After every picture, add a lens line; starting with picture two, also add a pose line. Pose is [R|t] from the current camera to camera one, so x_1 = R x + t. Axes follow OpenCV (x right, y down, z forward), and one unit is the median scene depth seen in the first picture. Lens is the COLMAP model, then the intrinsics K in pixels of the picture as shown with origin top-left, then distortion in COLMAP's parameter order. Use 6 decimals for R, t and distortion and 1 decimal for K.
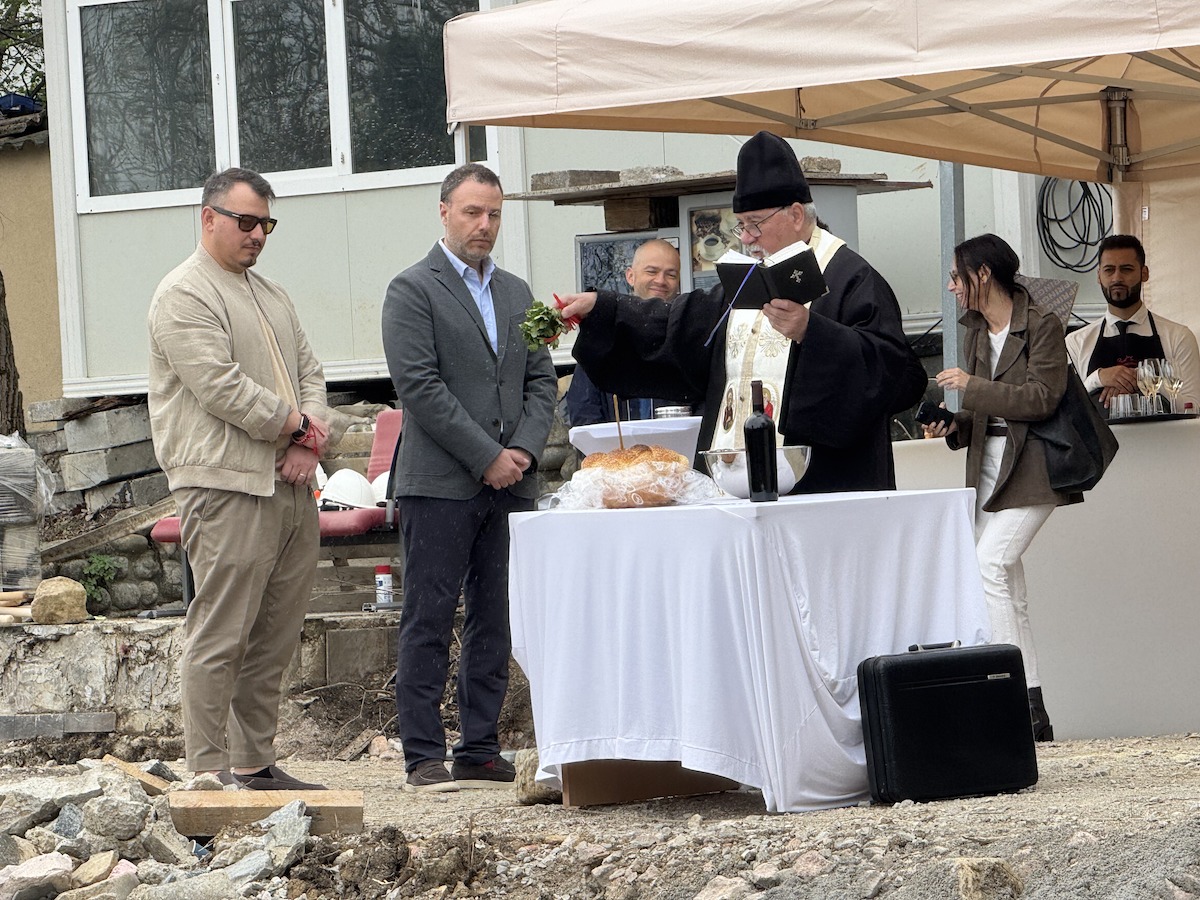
lens RADIAL K [[7363.0, 0, 600.5], [0, 7363.0, 450.0], [0, 0, 1]] dist [0.214959, 0.000000]
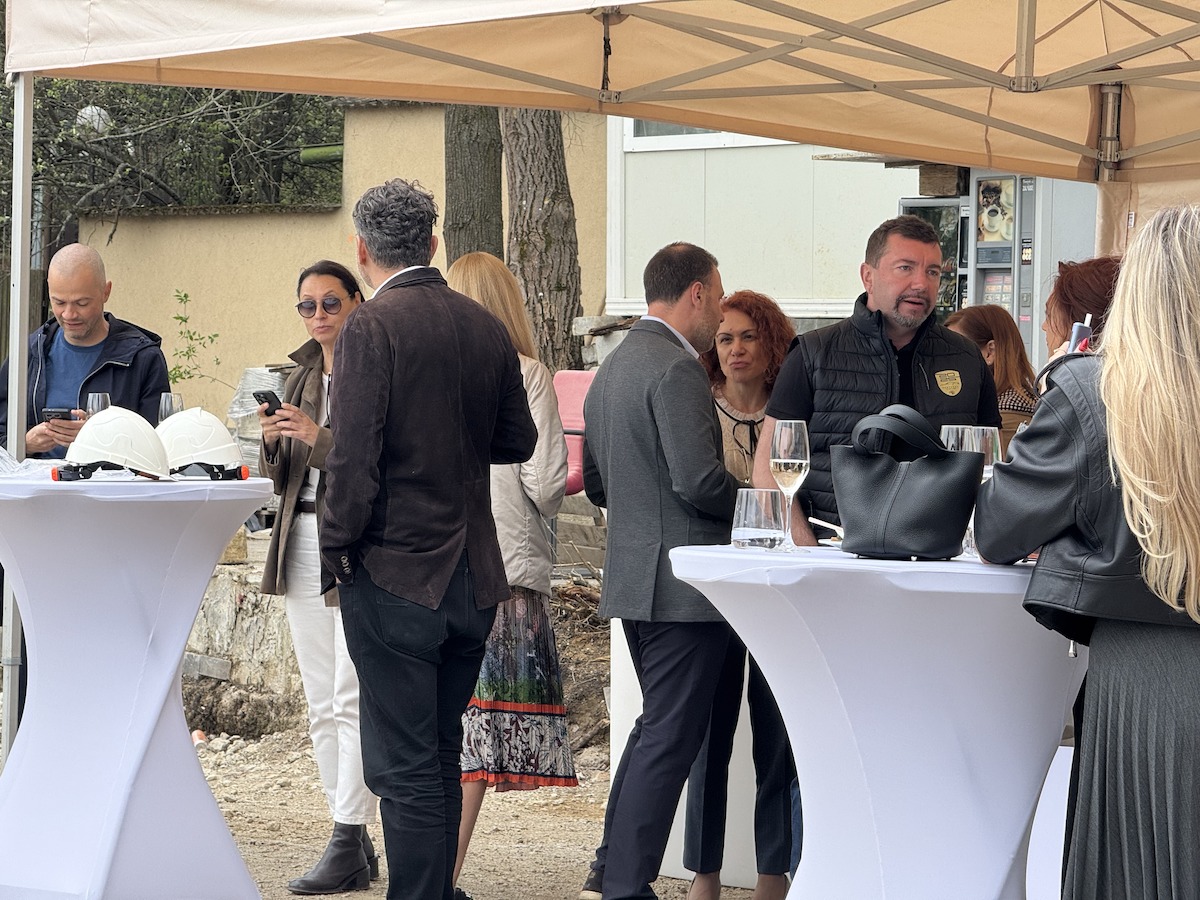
lens RADIAL K [[4334.7, 0, 598.8], [0, 4334.7, 448.1], [0, 0, 1]] dist [0.254523, 0.000000]
pose [[0.955561, 0.068132, -0.286812, 0.147621], [-0.055822, 0.997143, 0.050892, -0.025582], [0.289460, -0.032620, 0.956634, 0.457194]]
